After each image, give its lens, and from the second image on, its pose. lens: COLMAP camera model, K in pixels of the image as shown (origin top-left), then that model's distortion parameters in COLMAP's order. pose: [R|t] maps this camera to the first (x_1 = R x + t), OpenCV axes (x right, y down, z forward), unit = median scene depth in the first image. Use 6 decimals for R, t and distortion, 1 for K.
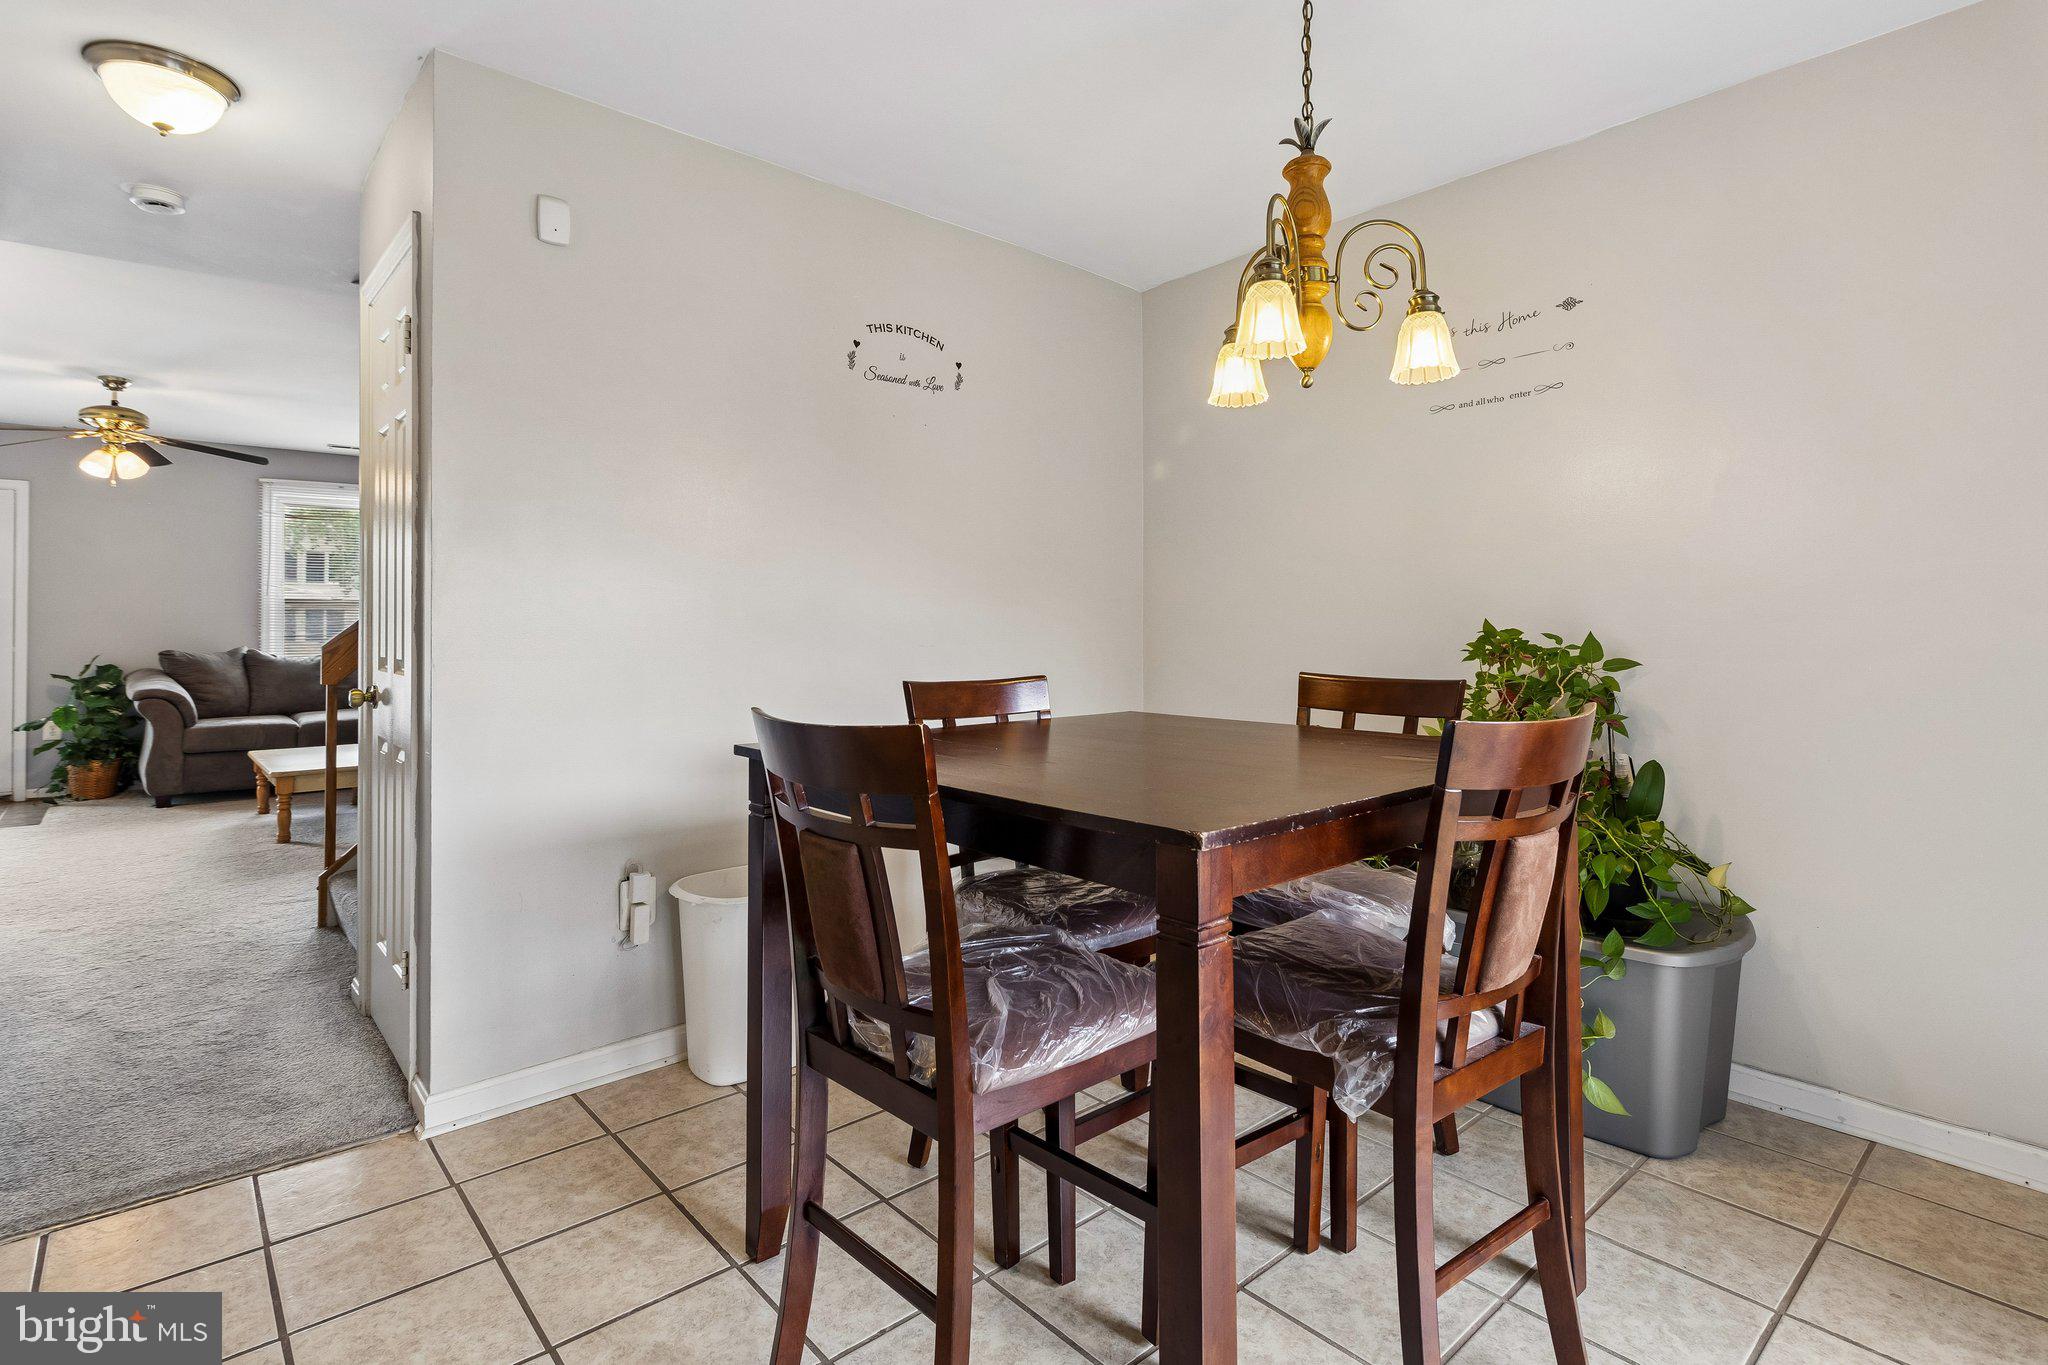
lens RADIAL K [[1004.7, 0, 1025.0], [0, 1004.7, 614.1], [0, 0, 1]] dist [0.002047, 0.000892]
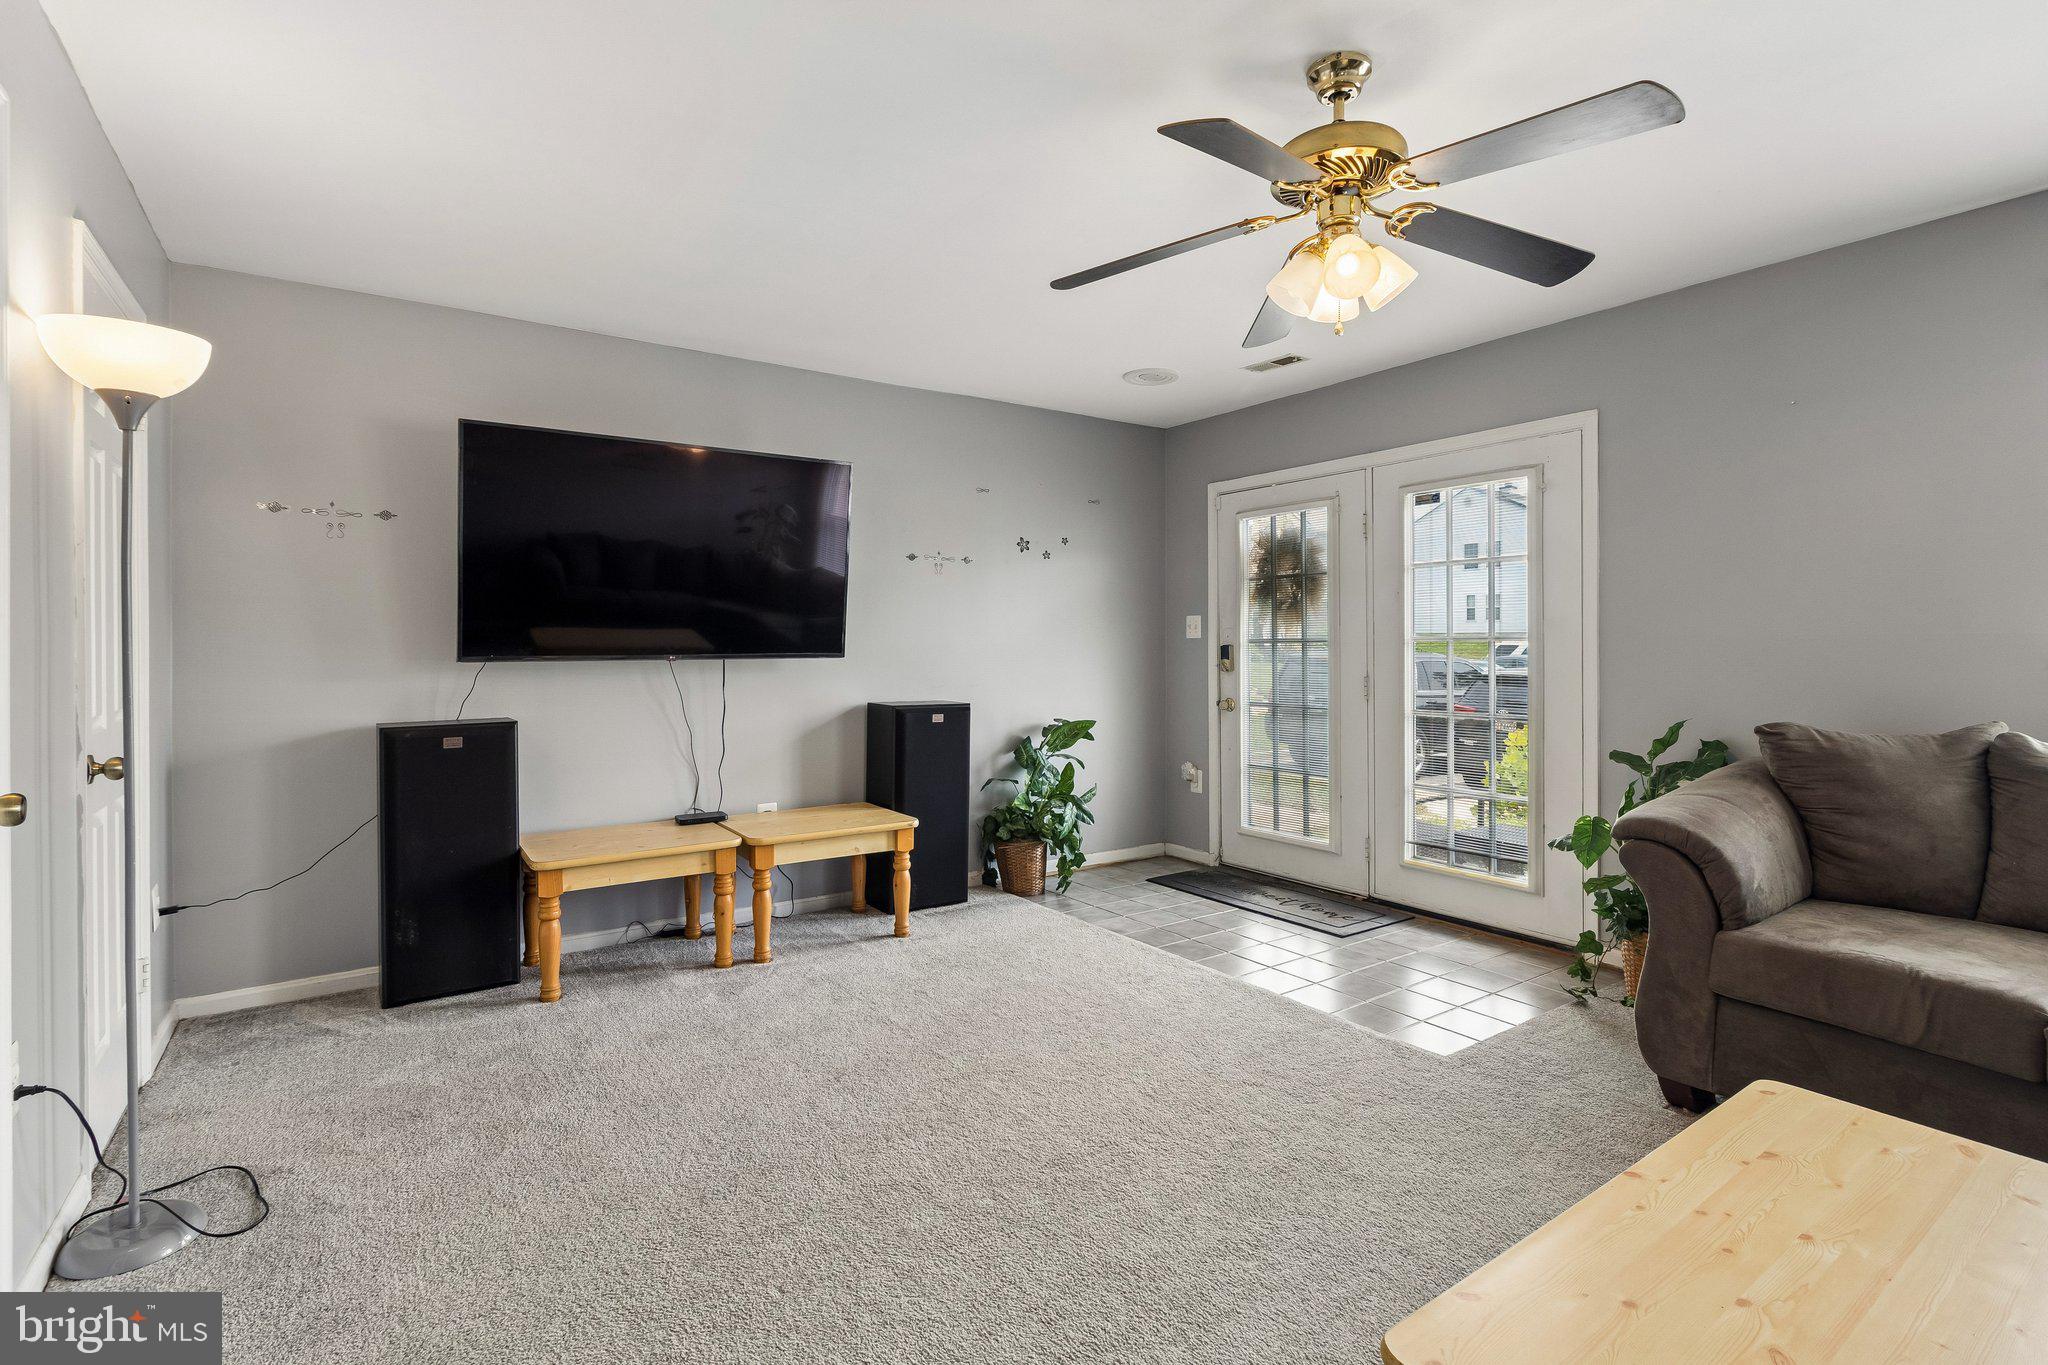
lens RADIAL K [[960.8, 0, 1020.2], [0, 960.8, 643.3], [0, 0, 1]] dist [-0.001610, -0.000022]
pose [[-0.122151, 0.000951, -0.992511, -0.505034], [0.011998, 0.999928, -0.000519, -0.002894], [0.992439, -0.011972, -0.122154, 0.917154]]
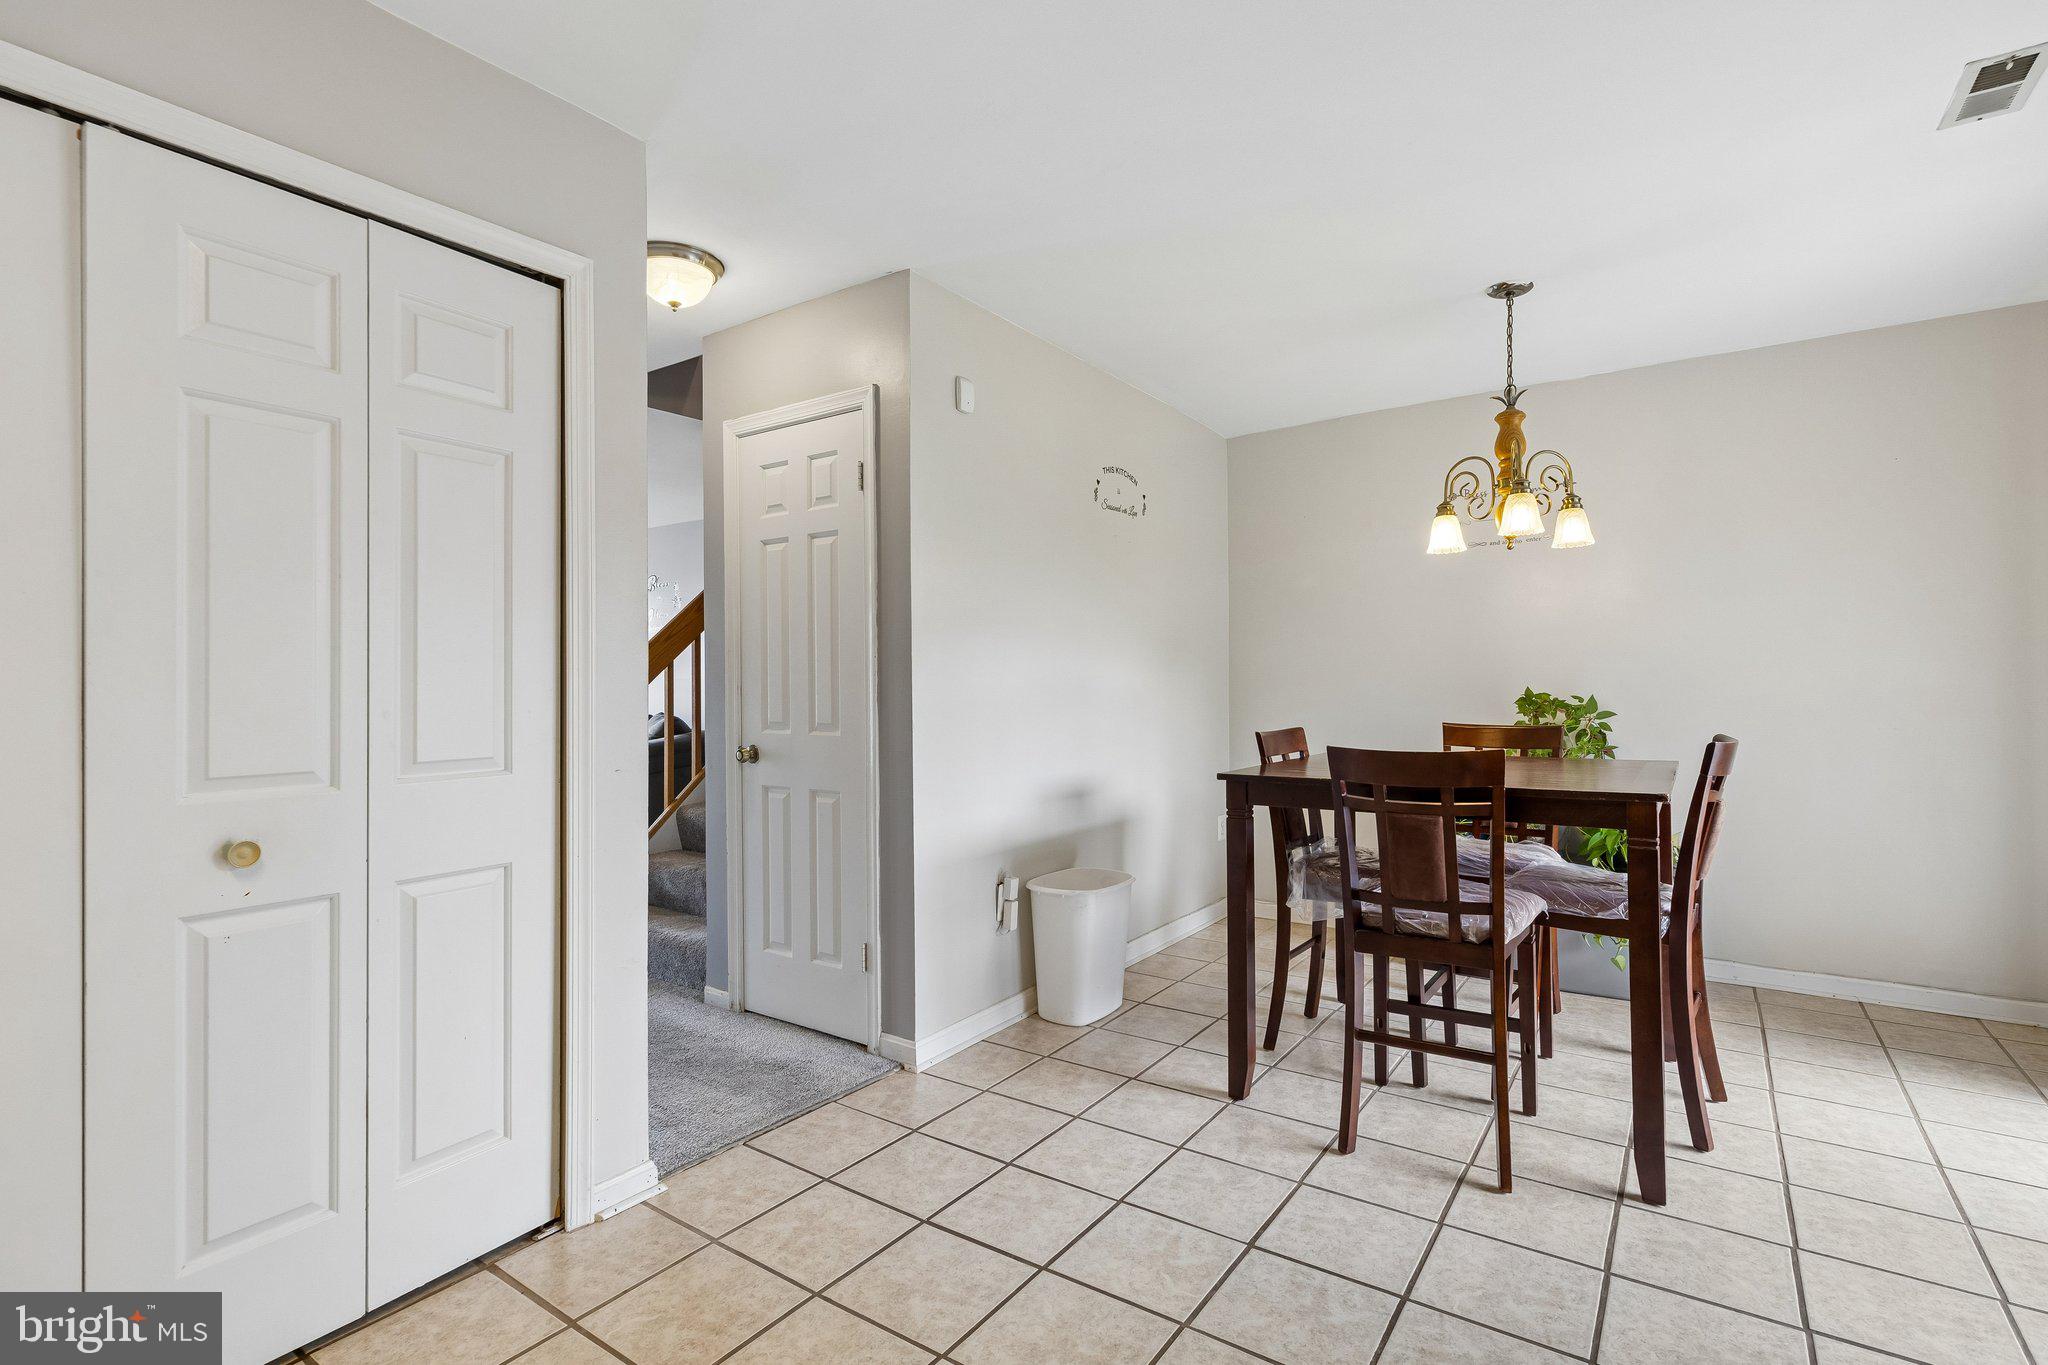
lens RADIAL K [[960.0, 0, 1029.7], [0, 960.0, 676.0], [0, 0, 1]] dist [-0.002872, -0.000184]
pose [[0.969568, -0.001651, 0.244818, -0.325180], [0.000355, 0.999986, 0.005336, -0.009640], [-0.244823, -0.005087, 0.969554, -0.126625]]
